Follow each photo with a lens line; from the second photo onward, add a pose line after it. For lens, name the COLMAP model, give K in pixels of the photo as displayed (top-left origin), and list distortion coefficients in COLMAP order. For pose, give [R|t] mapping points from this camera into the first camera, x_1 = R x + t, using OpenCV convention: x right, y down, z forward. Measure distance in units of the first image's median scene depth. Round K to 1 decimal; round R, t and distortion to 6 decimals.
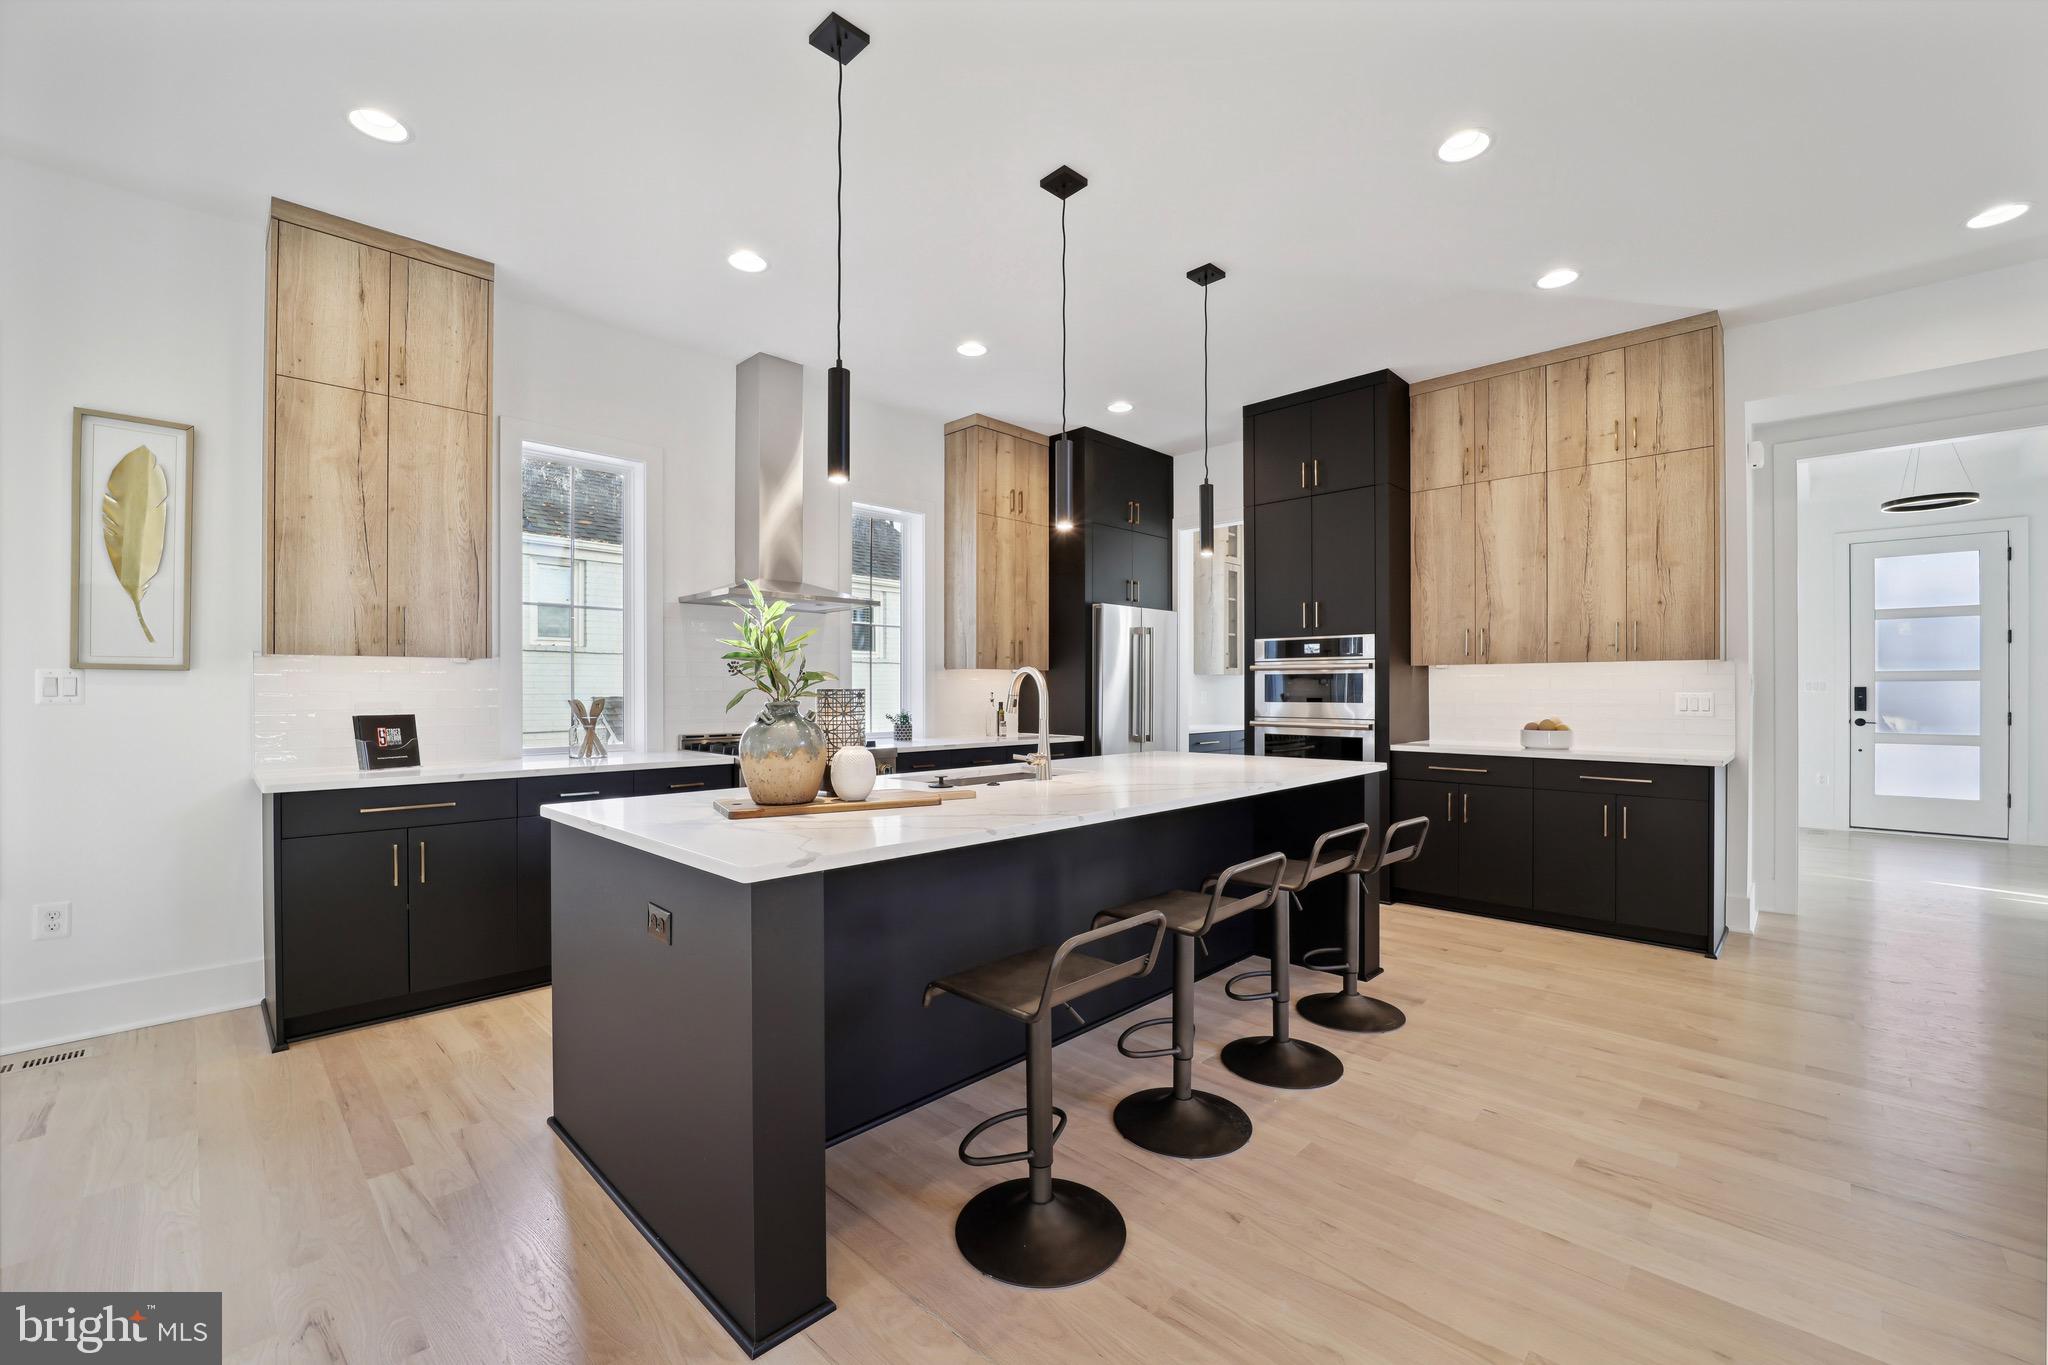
lens RADIAL K [[833.3, 0, 1021.0], [0, 833.3, 687.3], [0, 0, 1]] dist [-0.009659, -0.000107]
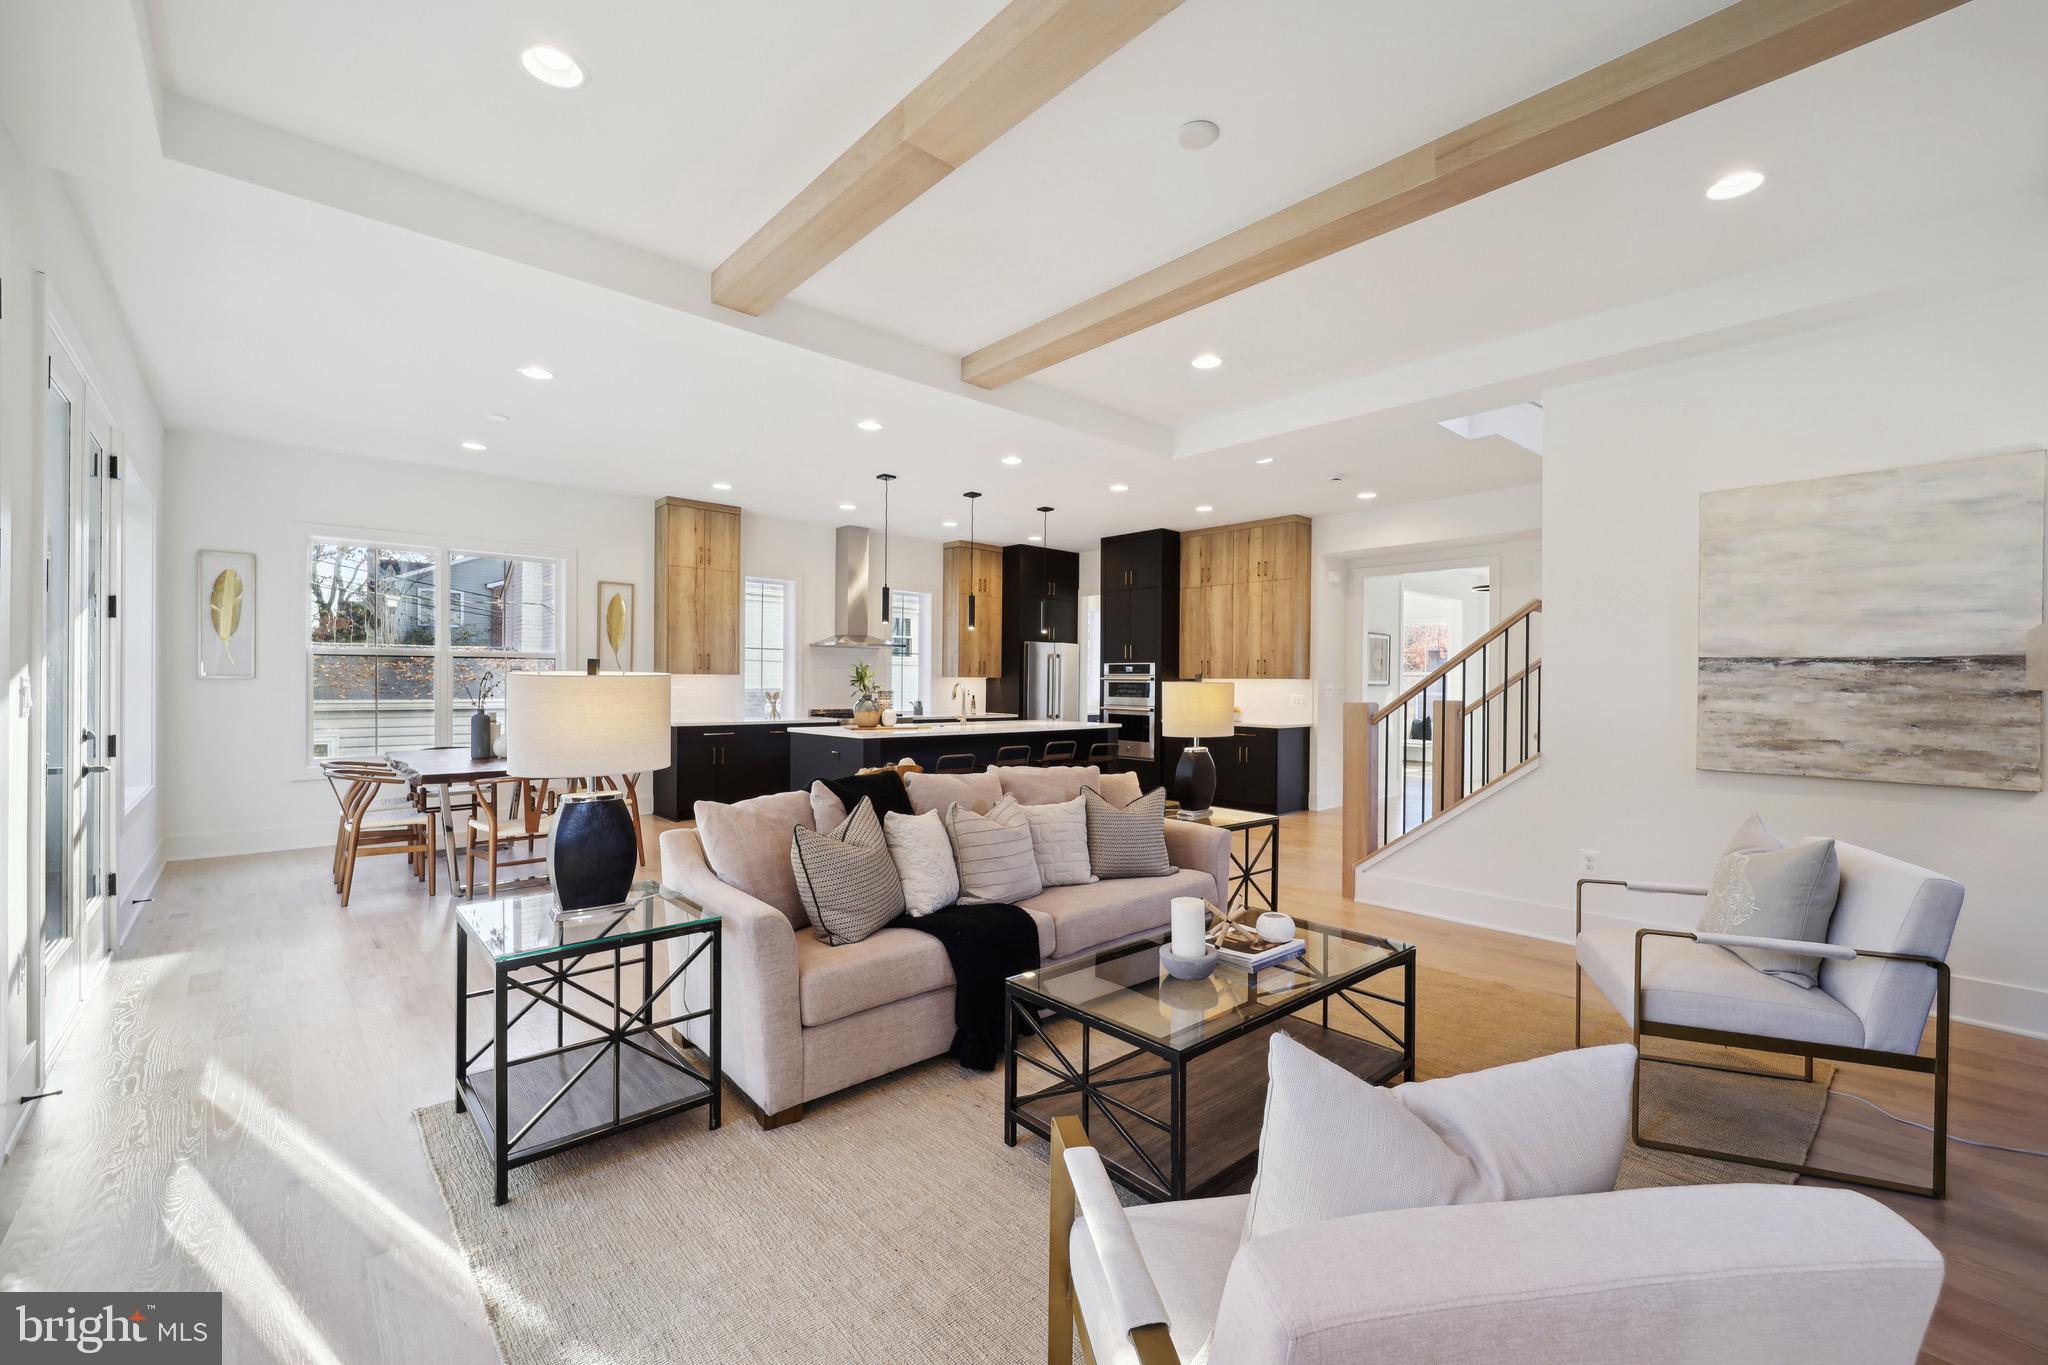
lens RADIAL K [[833.3, 0, 1021.0], [0, 833.3, 687.3], [0, 0, 1]] dist [-0.009659, -0.000107]
pose [[0.998464, 0.009964, -0.054492, 0.233543], [-0.009498, 0.999916, 0.008813, -0.022041], [0.054575, -0.008282, 0.998475, -1.056291]]
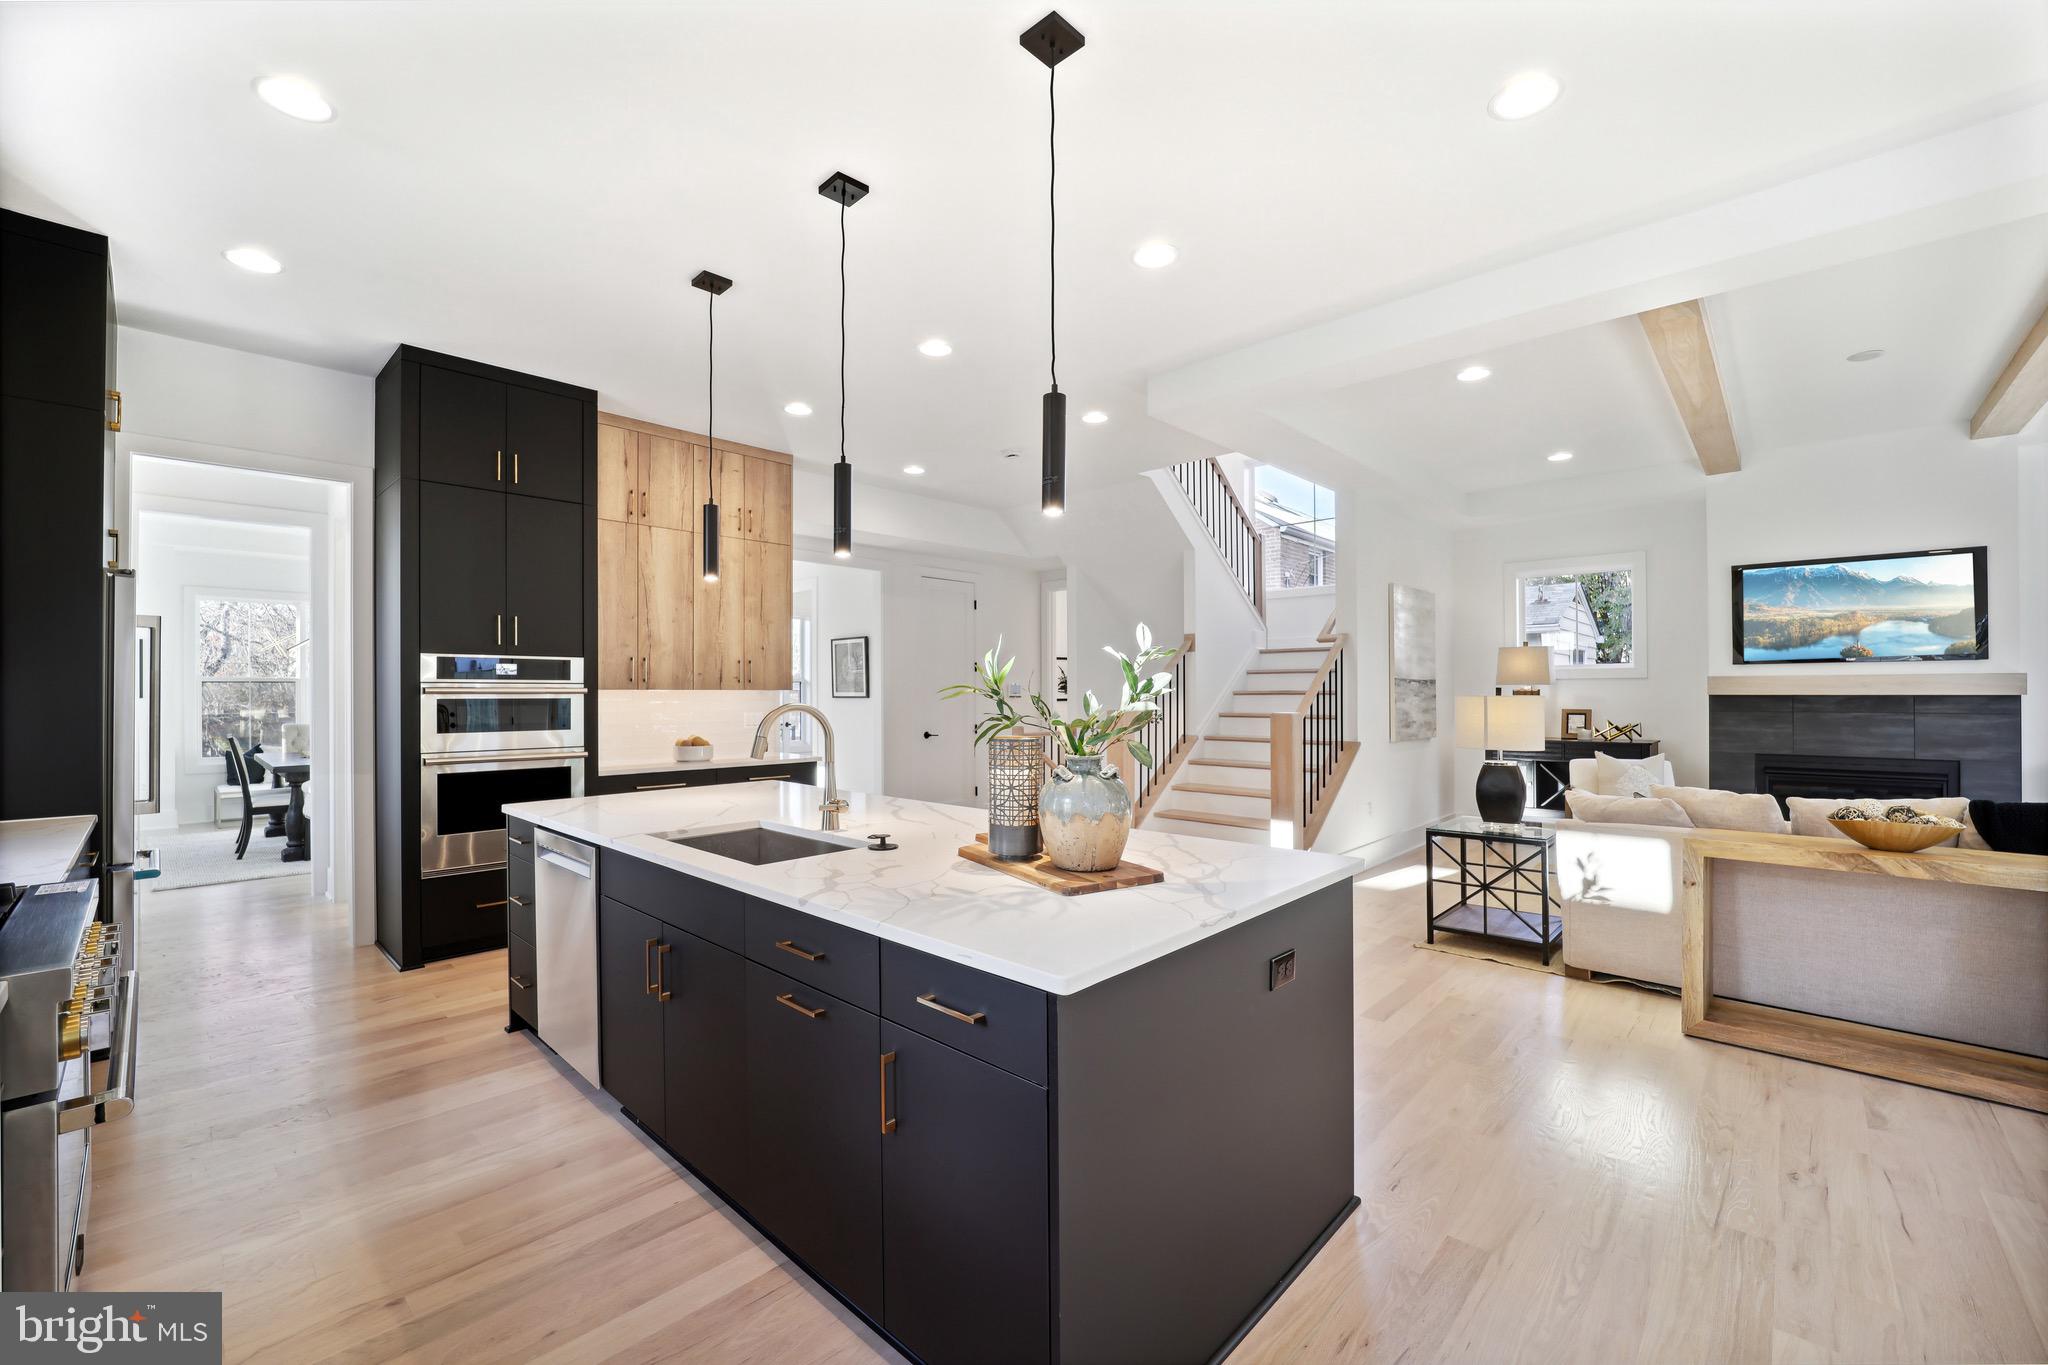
lens RADIAL K [[843.5, 0, 1024.0], [0, 843.5, 682.5], [0, 0, 1]] dist [-0.011021, -0.000060]
pose [[-0.018374, 0.014449, 0.999727, -0.601129], [-0.000539, 0.999895, -0.014461, -0.023310], [-0.999831, -0.000805, -0.018364, 0.545128]]
